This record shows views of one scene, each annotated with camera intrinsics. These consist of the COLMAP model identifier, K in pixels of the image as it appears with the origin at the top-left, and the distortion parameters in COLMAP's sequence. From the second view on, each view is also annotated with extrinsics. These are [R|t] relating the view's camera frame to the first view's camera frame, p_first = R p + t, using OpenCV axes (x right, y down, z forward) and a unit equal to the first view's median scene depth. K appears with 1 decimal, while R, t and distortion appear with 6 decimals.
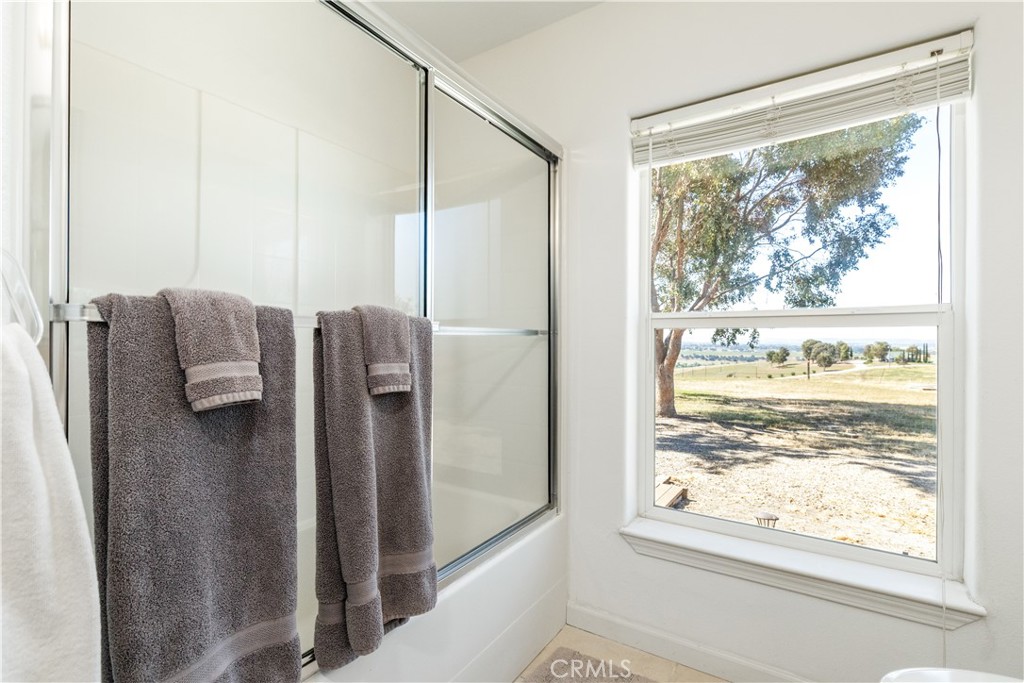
lens RADIAL K [[466.9, 0, 513.0], [0, 466.9, 339.7], [0, 0, 1]] dist [0.000705, 0.000208]
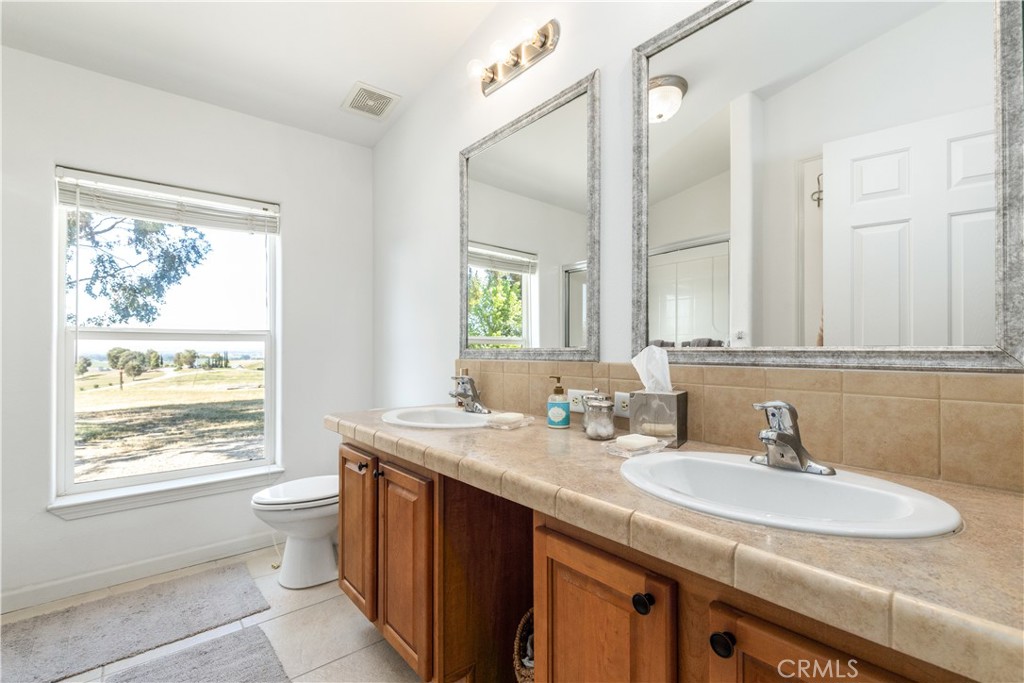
lens RADIAL K [[466.9, 0, 513.0], [0, 466.9, 339.7], [0, 0, 1]] dist [0.000705, 0.000208]
pose [[0.290597, 0.014815, 0.956731, -0.098438], [0.001518, 0.999872, -0.015944, -0.000475], [-0.956844, 0.006085, 0.290538, -0.084221]]
